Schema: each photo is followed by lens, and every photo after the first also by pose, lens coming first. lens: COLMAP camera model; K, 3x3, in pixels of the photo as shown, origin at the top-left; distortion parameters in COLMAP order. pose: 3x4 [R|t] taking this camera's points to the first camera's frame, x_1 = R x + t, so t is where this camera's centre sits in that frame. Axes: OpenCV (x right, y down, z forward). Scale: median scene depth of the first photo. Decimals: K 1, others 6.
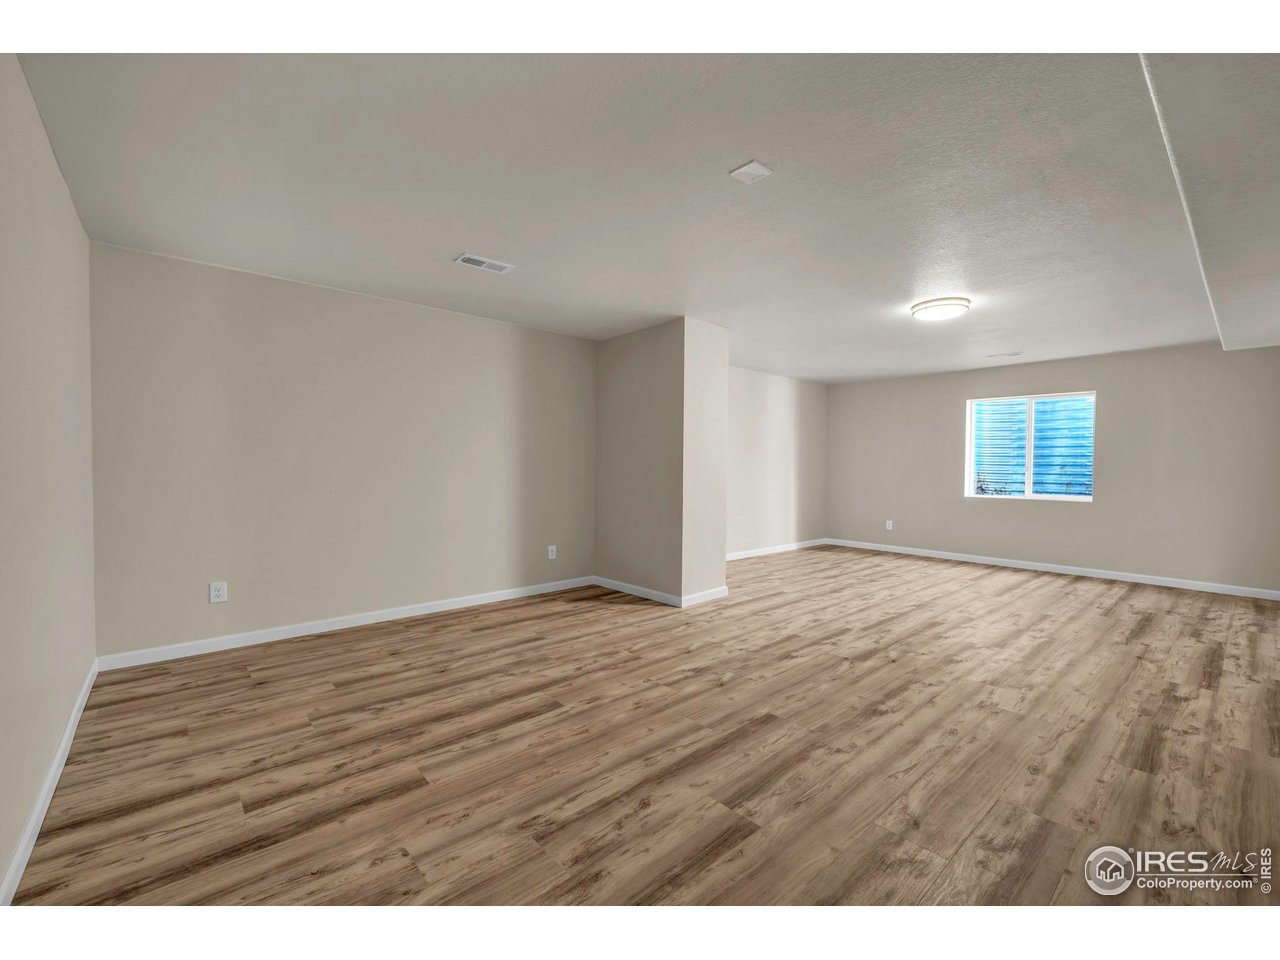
lens RADIAL K [[555.2, 0, 640.0], [0, 555.2, 480.0], [0, 0, 1]] dist [0.002581, 0.000457]
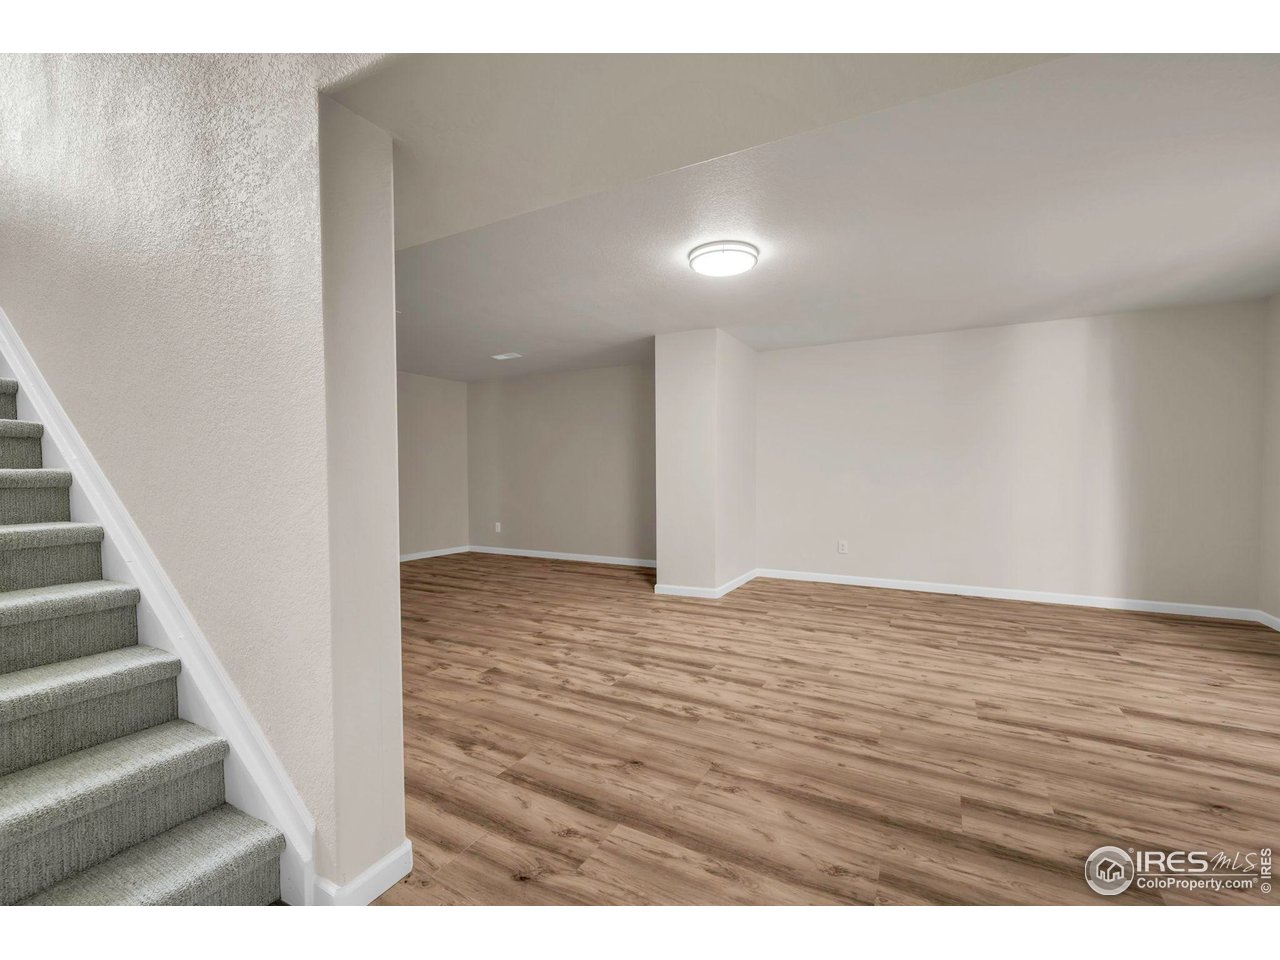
lens RADIAL K [[555.2, 0, 640.0], [0, 555.2, 480.0], [0, 0, 1]] dist [0.002581, 0.000457]
pose [[0.328136, 0.010179, -0.944576, 1.385159], [-0.015637, 0.999863, 0.005343, -0.007303], [0.944501, 0.013017, 0.328251, 0.732760]]
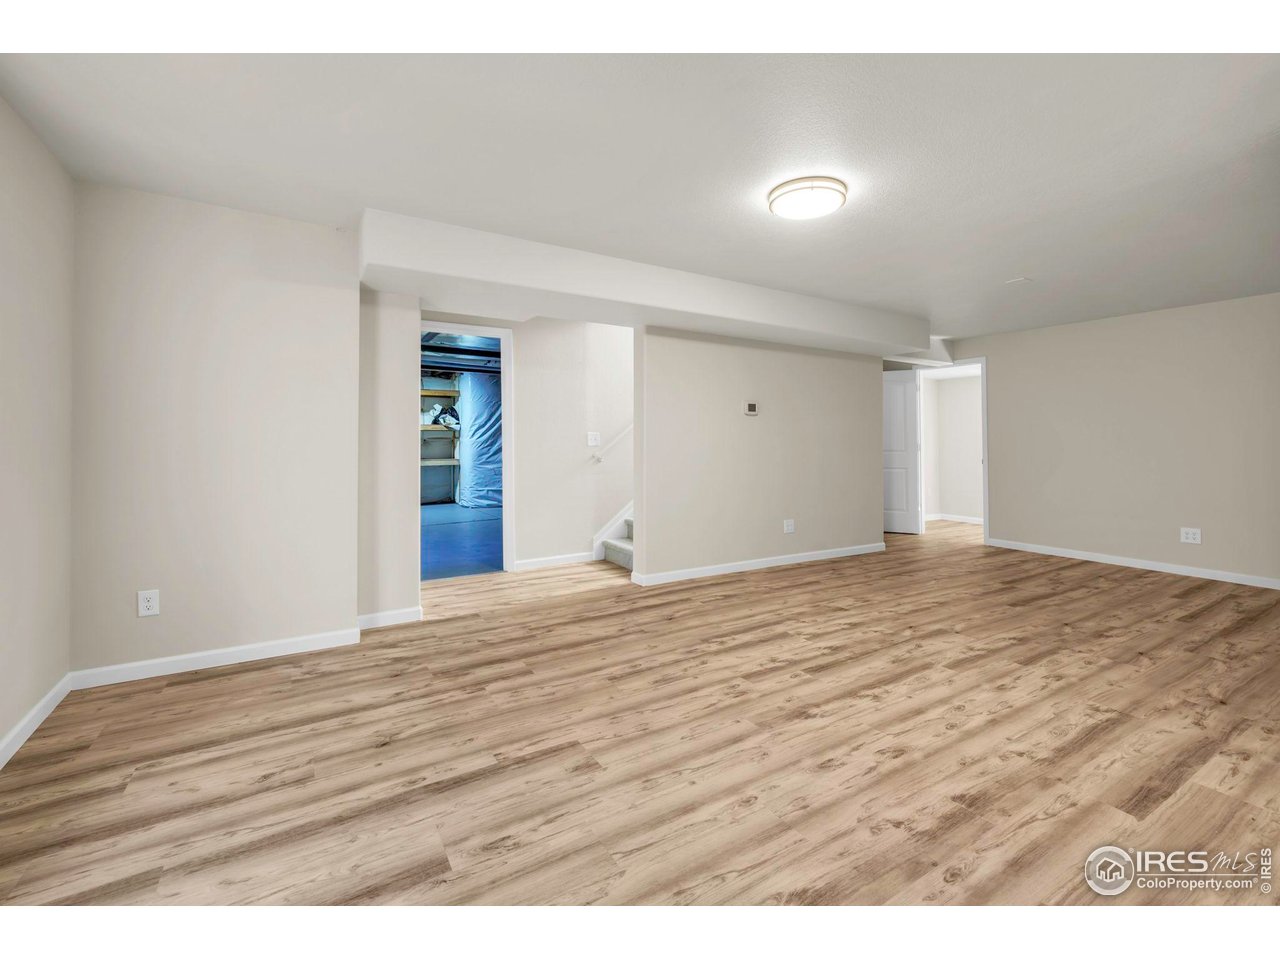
lens RADIAL K [[555.2, 0, 640.0], [0, 555.2, 480.0], [0, 0, 1]] dist [0.002581, 0.000457]
pose [[-0.982003, -0.028191, 0.186747, 0.700552], [-0.010109, 0.995225, 0.097081, -0.059450], [-0.188592, 0.093446, -0.977599, 1.917164]]
